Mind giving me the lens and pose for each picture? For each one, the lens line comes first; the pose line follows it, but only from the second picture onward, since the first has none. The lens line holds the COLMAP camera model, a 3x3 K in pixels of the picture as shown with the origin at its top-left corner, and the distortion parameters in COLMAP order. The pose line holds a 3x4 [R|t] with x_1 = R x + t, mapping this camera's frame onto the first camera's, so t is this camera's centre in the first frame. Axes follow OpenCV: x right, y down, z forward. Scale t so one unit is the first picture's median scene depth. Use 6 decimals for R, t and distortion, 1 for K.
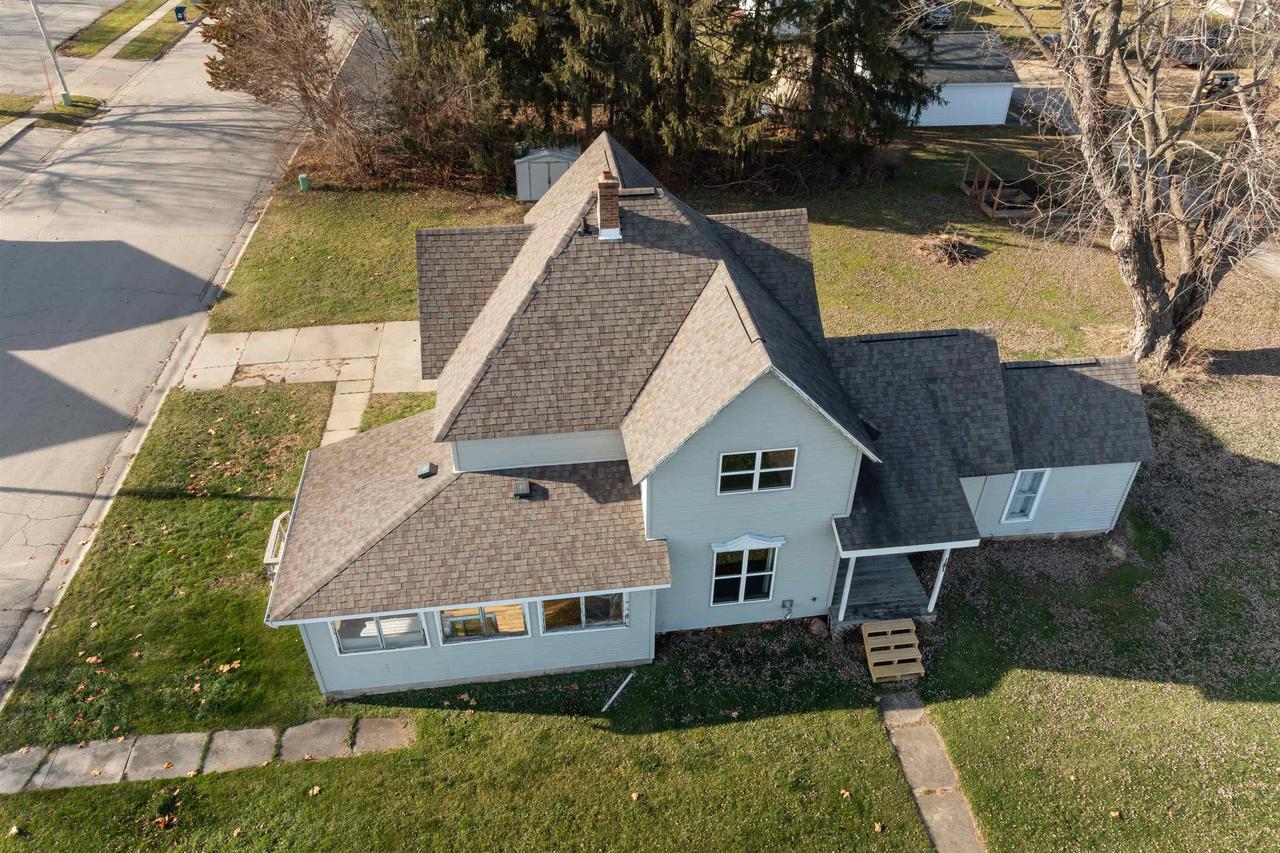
lens RADIAL K [[902.2, 0, 640.0], [0, 902.2, 426.5], [0, 0, 1]] dist [-0.008078, -0.000330]
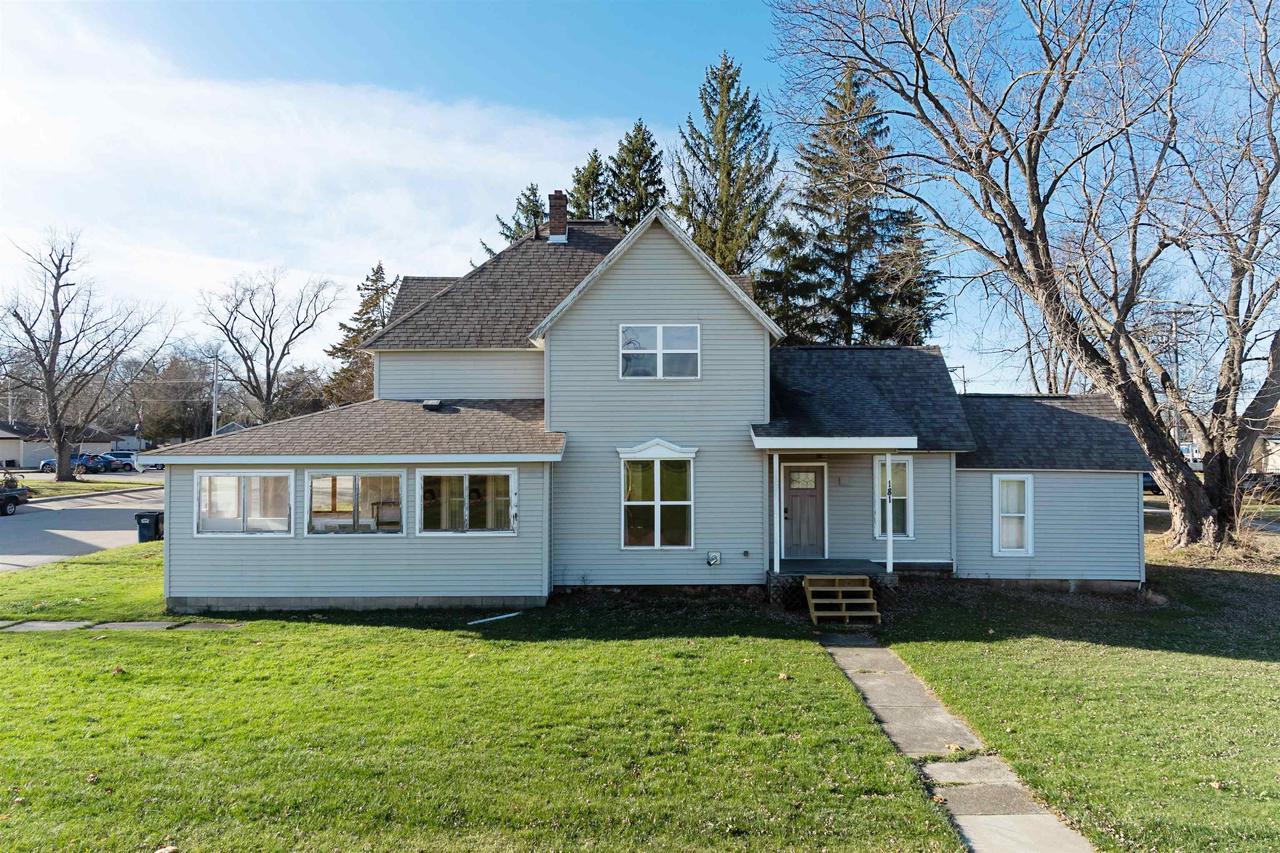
lens RADIAL K [[891.6, 0, 641.4], [0, 891.6, 401.3], [0, 0, 1]] dist [-0.002692, -0.001172]
pose [[0.990585, -0.013333, -0.136249, 0.205738], [-0.075392, 0.777598, -0.624226, 0.593109], [0.114270, 0.628621, 0.769271, 0.247141]]
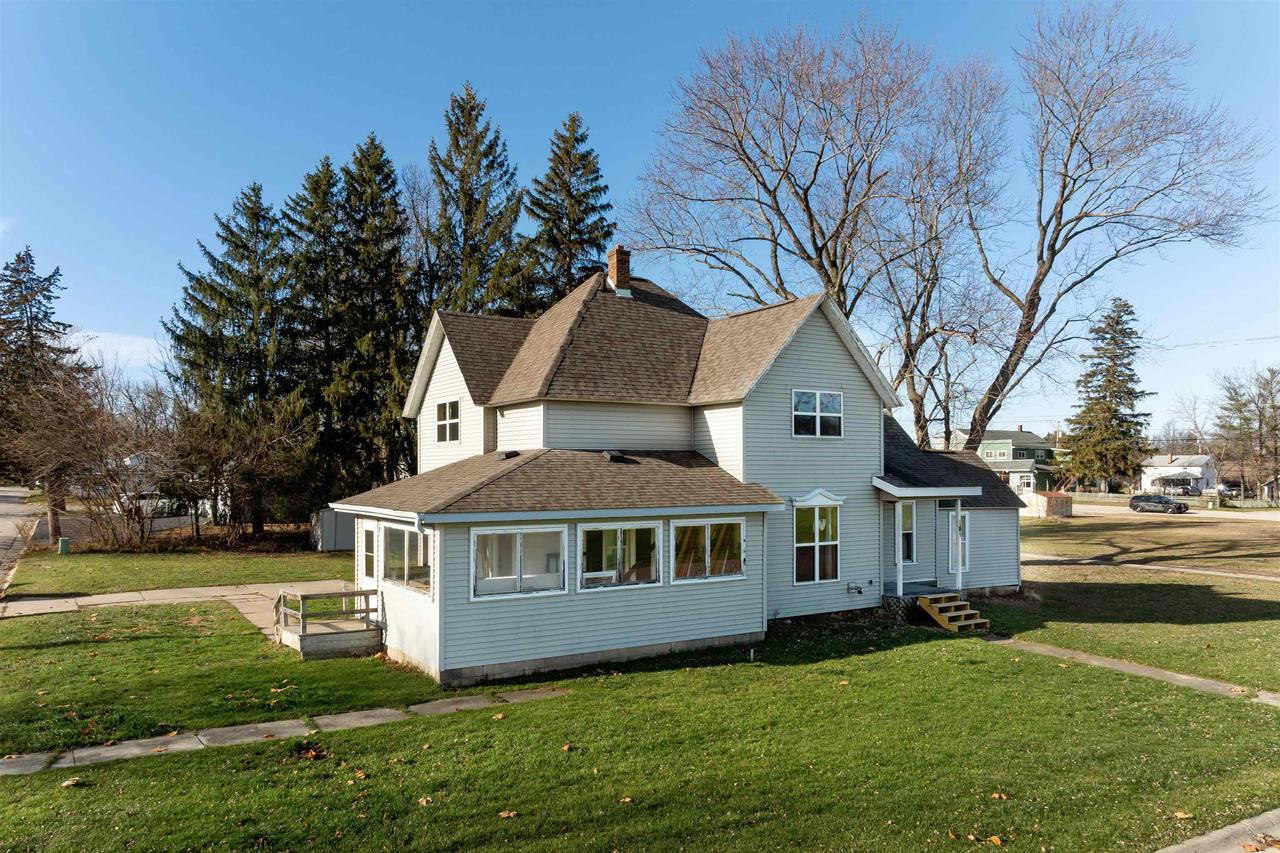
lens RADIAL K [[924.4, 0, 618.6], [0, 924.4, 428.1], [0, 0, 1]] dist [0.002849, -0.001151]
pose [[0.910687, 0.014123, 0.412855, -0.497056], [0.247491, 0.781545, -0.572657, 0.573086], [-0.330752, 0.623689, 0.708247, 0.226240]]
